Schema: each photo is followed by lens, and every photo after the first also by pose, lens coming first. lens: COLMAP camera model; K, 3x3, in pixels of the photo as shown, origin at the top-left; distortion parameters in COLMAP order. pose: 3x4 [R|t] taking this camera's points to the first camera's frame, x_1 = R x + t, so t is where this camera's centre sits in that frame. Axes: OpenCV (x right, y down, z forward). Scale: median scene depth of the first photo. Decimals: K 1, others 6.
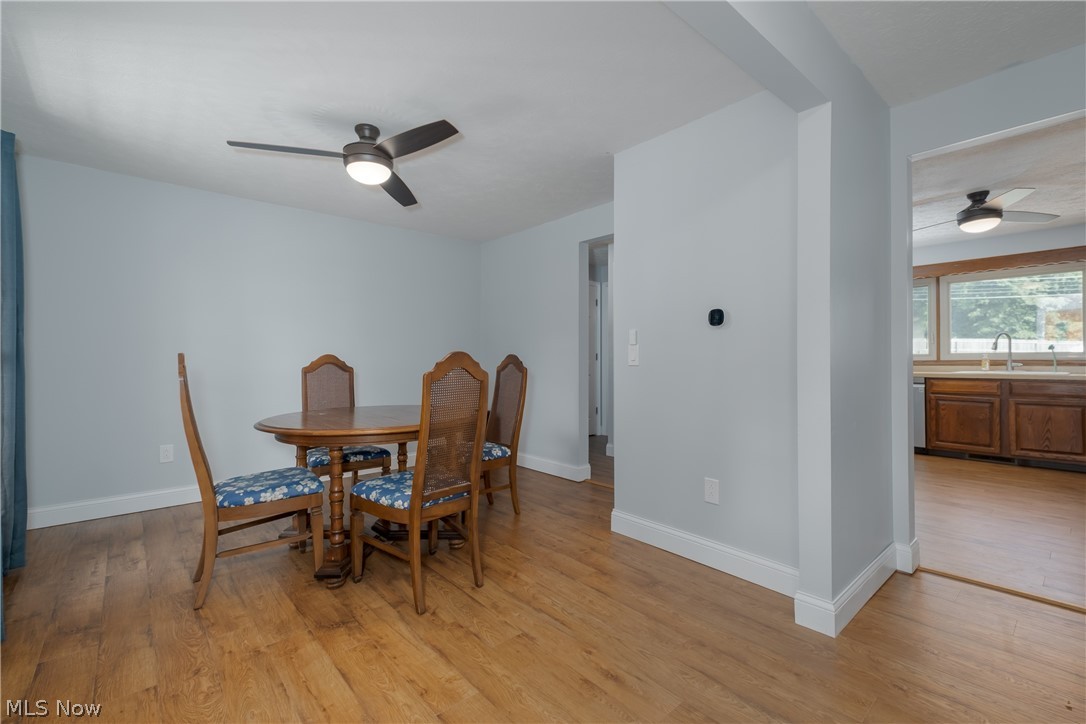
lens RADIAL K [[467.2, 0, 547.0], [0, 467.2, 362.4], [0, 0, 1]] dist [-0.000173, -0.000223]
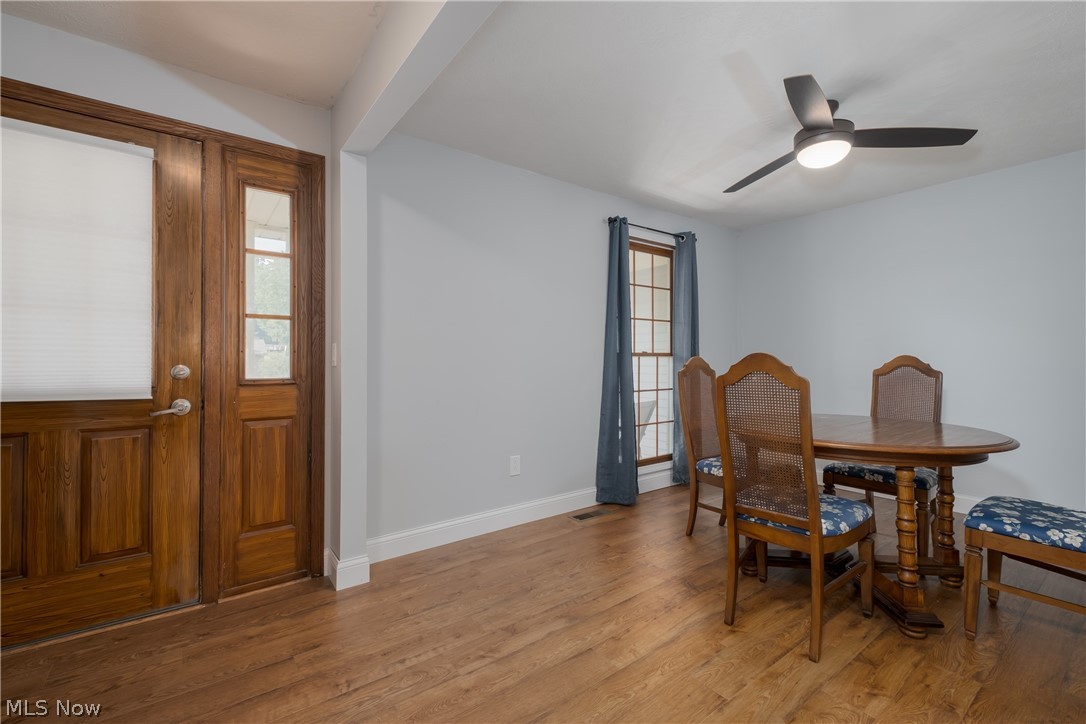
lens RADIAL K [[467.2, 0, 547.0], [0, 467.2, 362.4], [0, 0, 1]] dist [-0.000173, -0.000223]
pose [[-0.074410, 0.009793, -0.997180, 0.607903], [-0.007465, 0.999918, 0.010377, -0.011256], [0.997200, 0.008216, -0.074330, 0.582370]]
